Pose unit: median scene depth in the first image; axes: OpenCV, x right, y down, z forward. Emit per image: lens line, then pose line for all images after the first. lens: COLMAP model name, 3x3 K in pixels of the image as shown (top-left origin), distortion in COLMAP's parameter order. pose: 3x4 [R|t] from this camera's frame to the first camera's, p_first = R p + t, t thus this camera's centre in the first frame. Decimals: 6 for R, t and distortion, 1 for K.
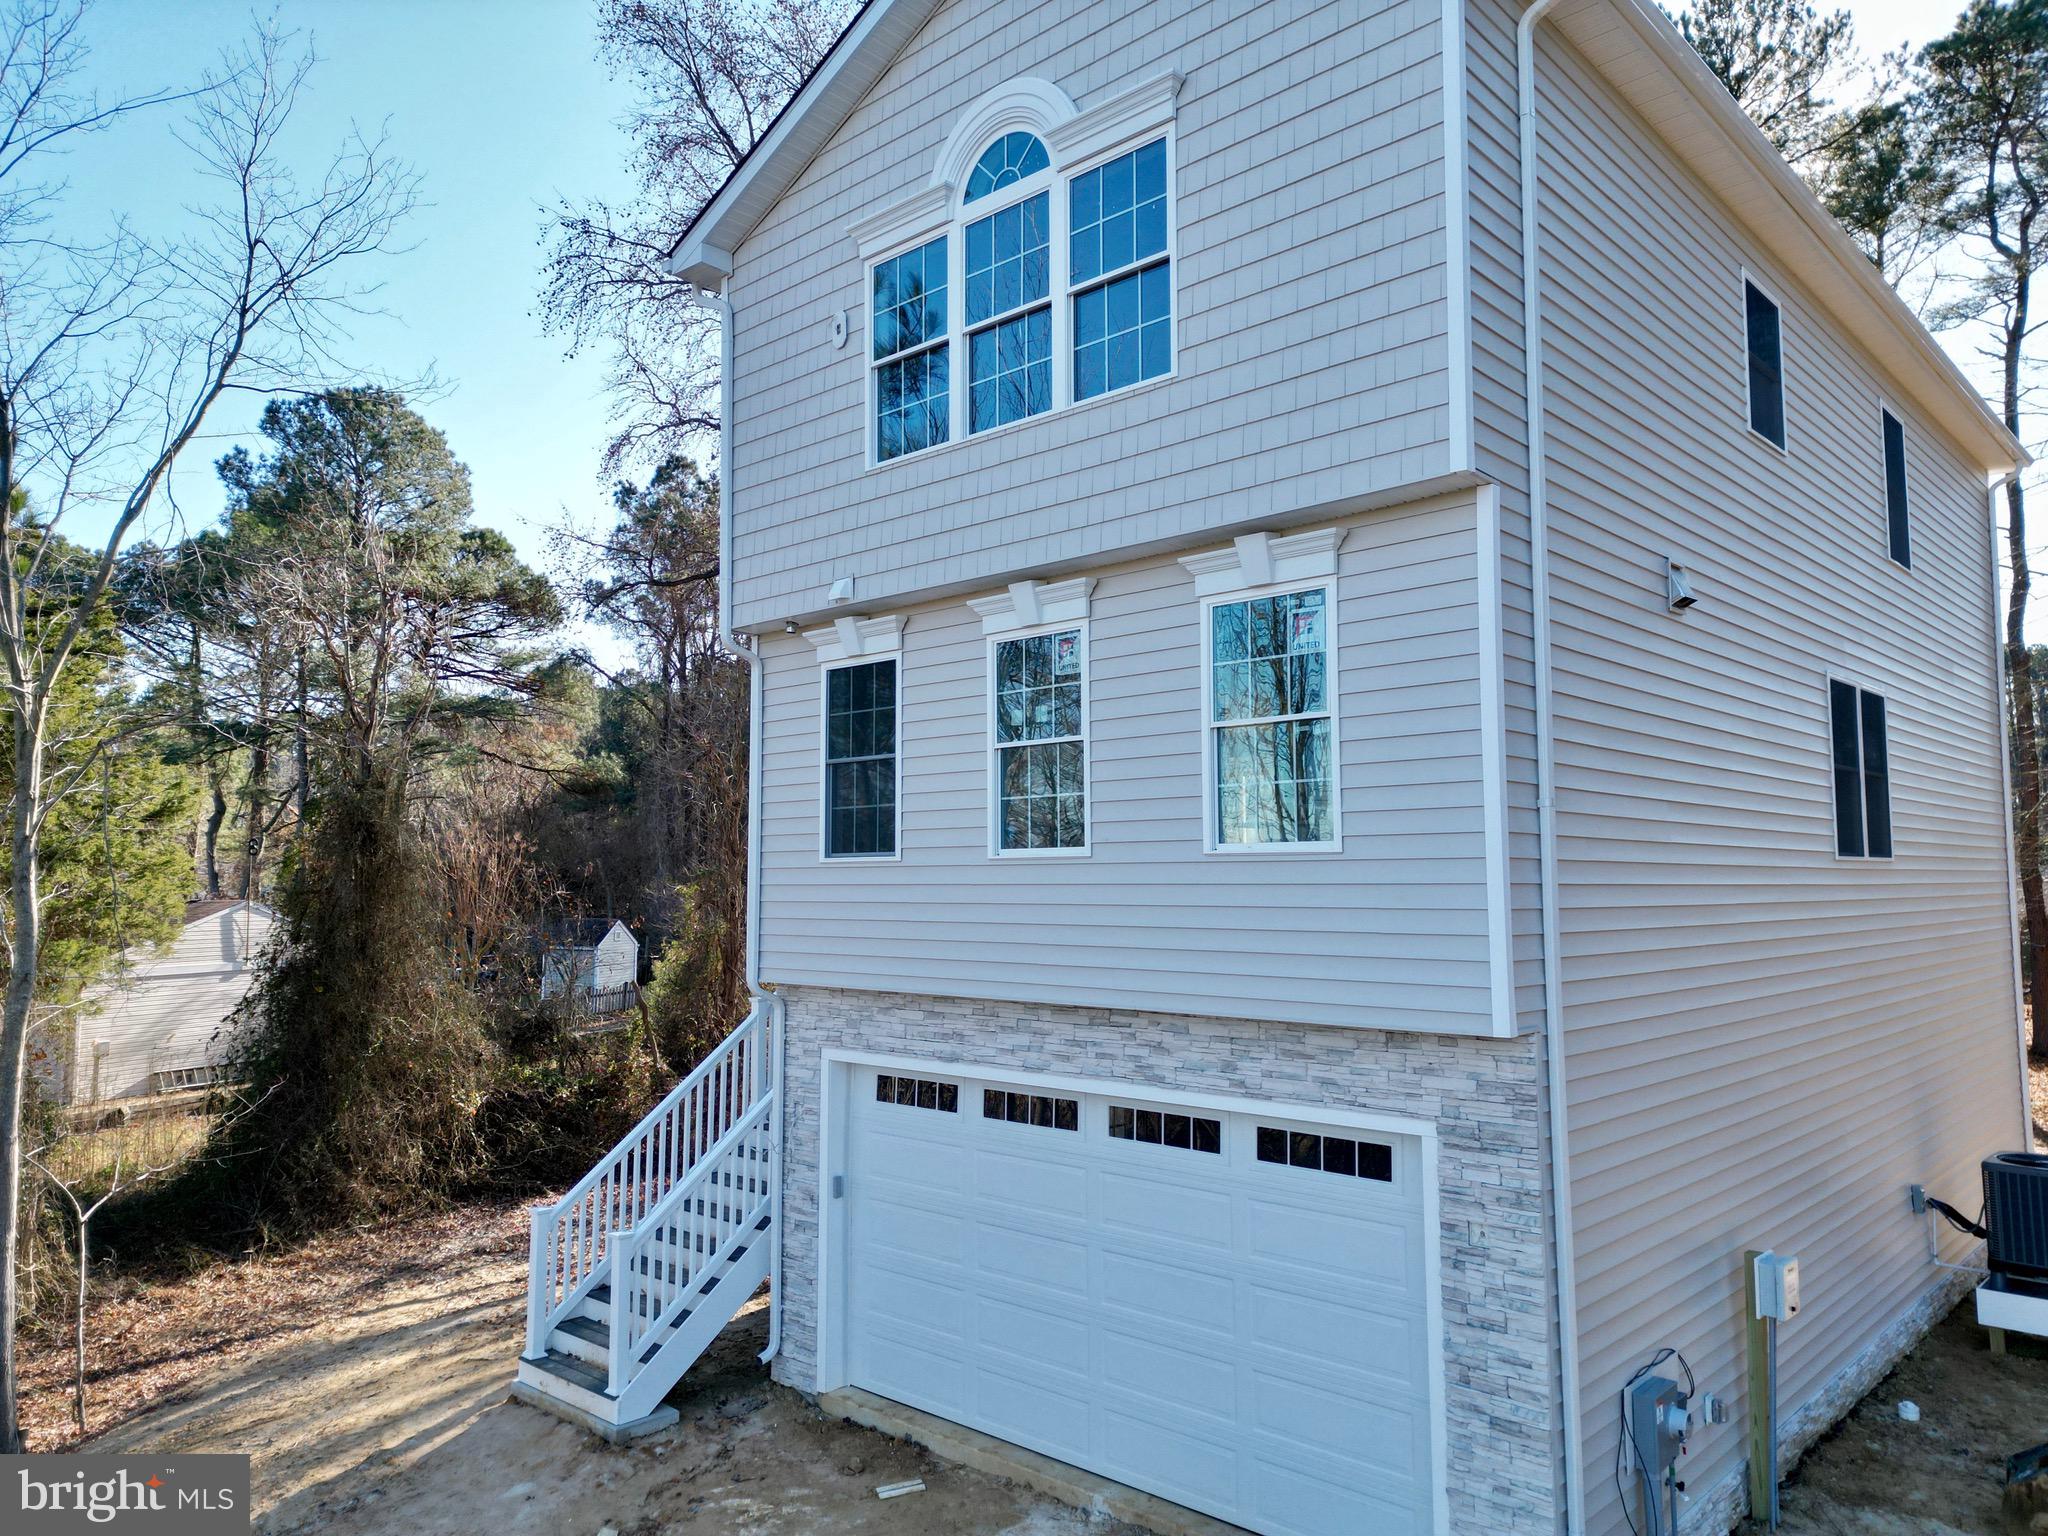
lens RADIAL K [[1424.9, 0, 1024.0], [0, 1424.9, 768.0], [0, 0, 1]] dist [0.075537, -0.071855]
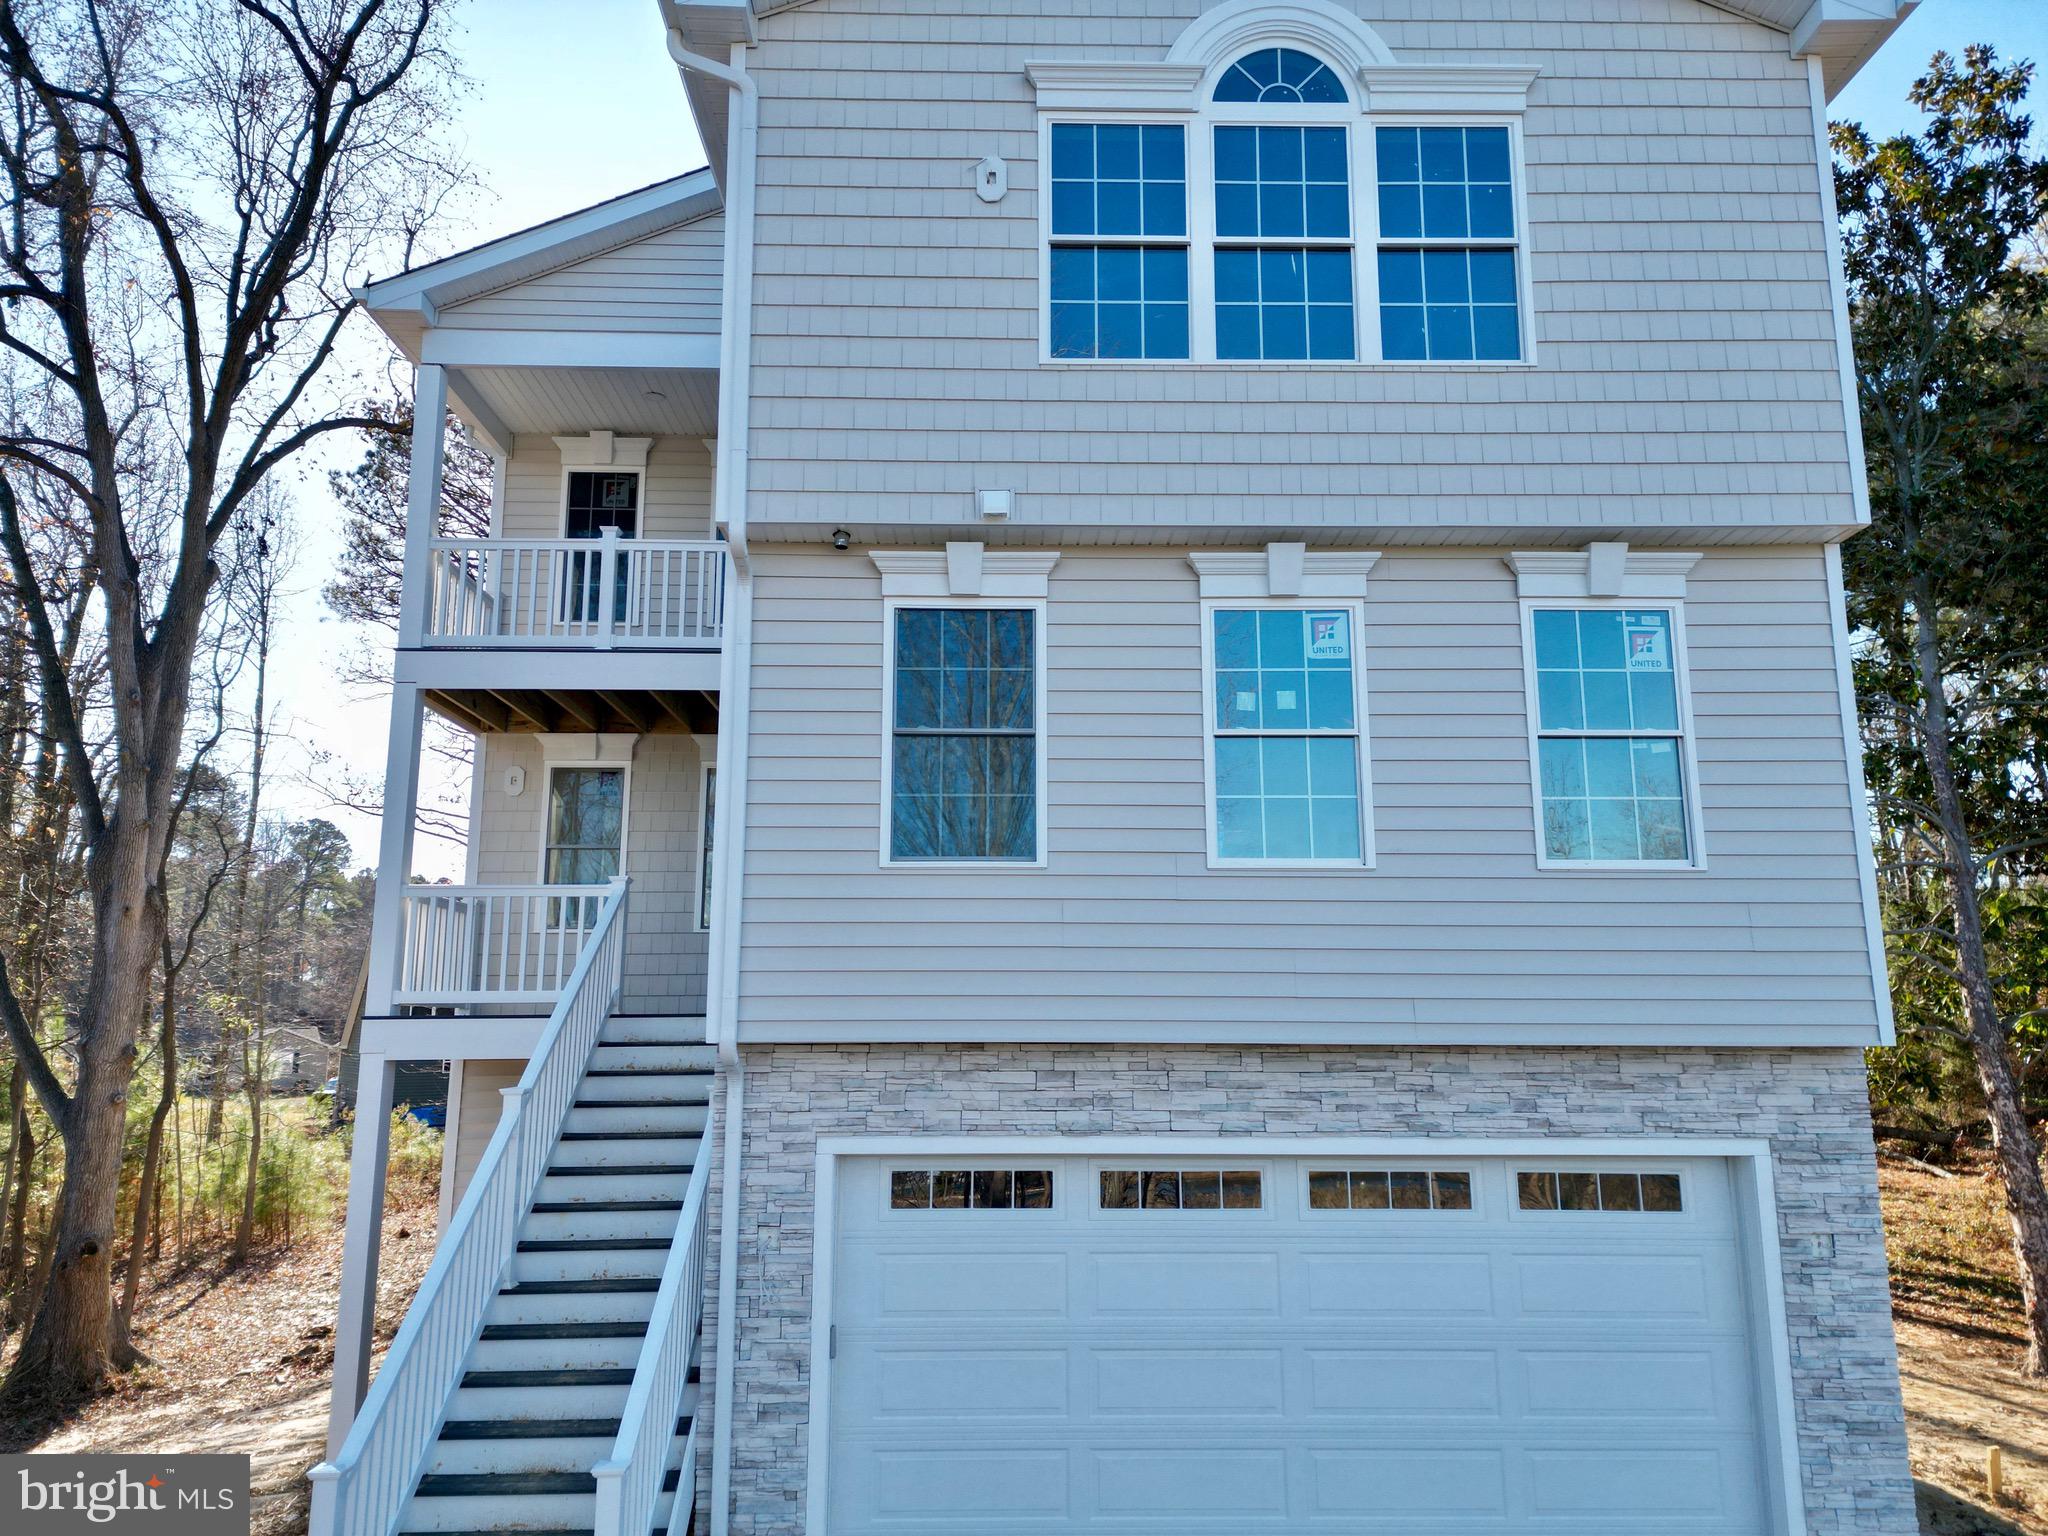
lens RADIAL K [[1405.8, 0, 1024.0], [0, 1405.8, 768.0], [0, 0, 1]] dist [0.056332, -0.050364]
pose [[0.718962, 0.130982, 0.682596, -0.643834], [-0.059208, 0.990055, -0.127617, 0.114051], [-0.692523, 0.051336, 0.719567, 0.491288]]
